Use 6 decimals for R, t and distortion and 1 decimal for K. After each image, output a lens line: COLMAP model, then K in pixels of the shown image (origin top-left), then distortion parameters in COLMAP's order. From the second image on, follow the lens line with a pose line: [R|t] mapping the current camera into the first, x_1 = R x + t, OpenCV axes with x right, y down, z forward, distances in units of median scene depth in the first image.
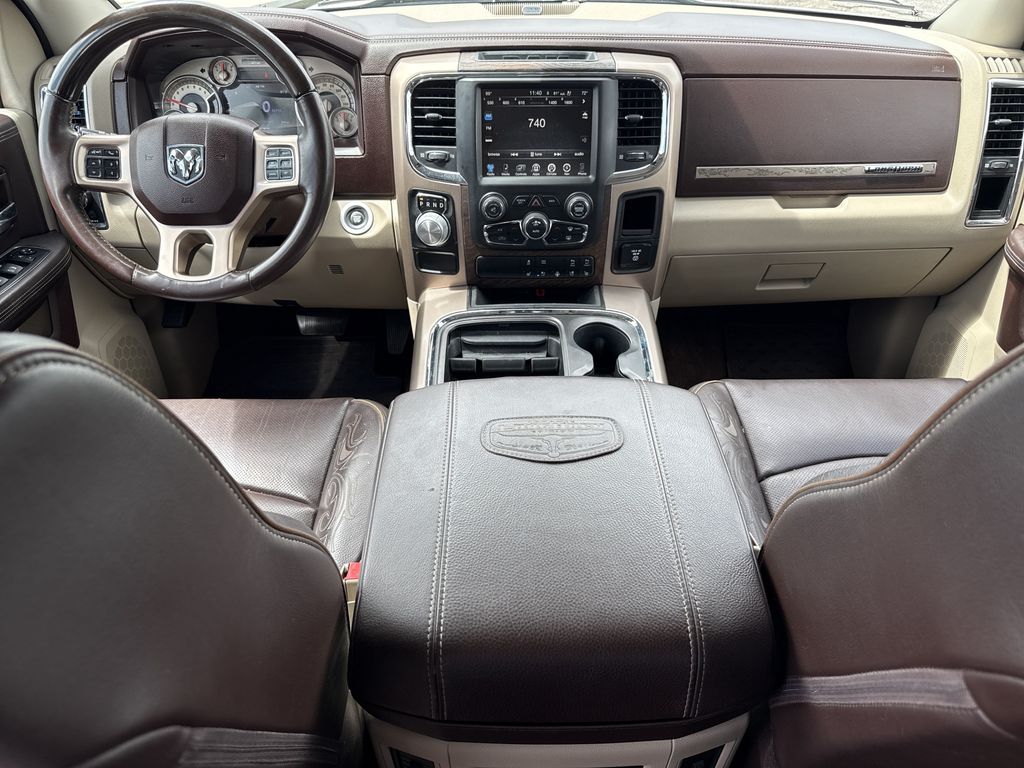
lens RADIAL K [[763.6, 0, 516.1], [0, 763.6, 418.8], [0, 0, 1]] dist [0.079515, -0.185675]
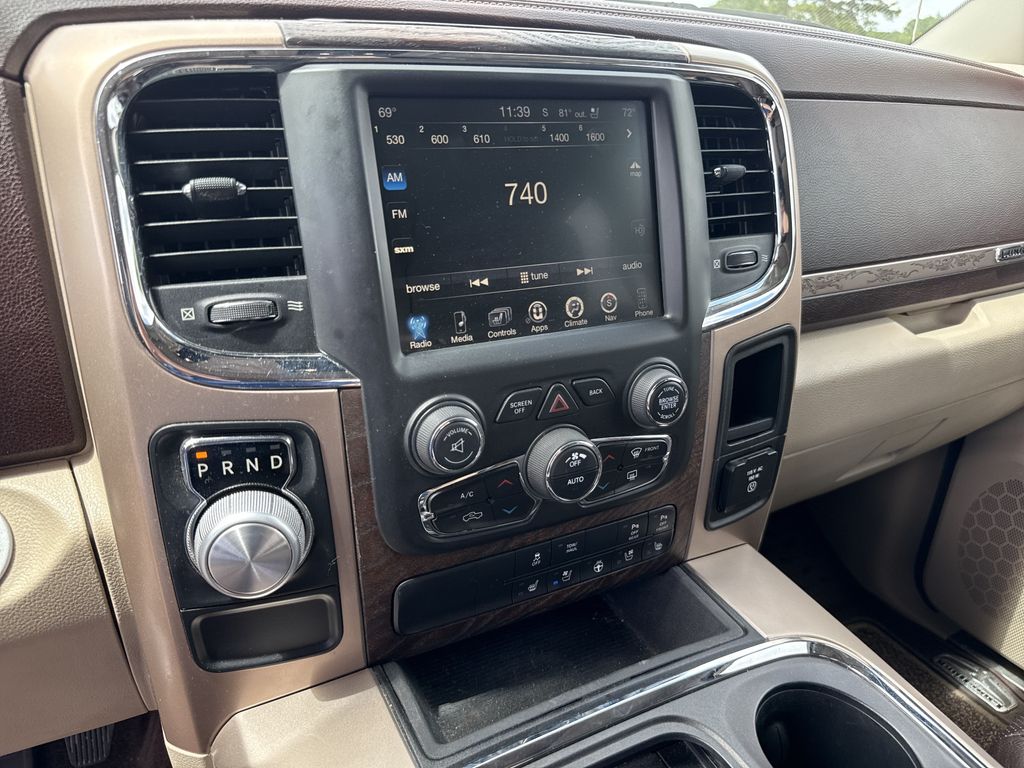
lens RADIAL K [[710.8, 0, 512.0], [0, 710.8, 384.0], [0, 0, 1]] dist [0.058525, -0.048116]
pose [[0.900395, -0.152970, 0.407295, -0.125601], [0.244575, 0.952194, -0.183055, -0.235947], [-0.359822, 0.264436, 0.894764, 0.714137]]
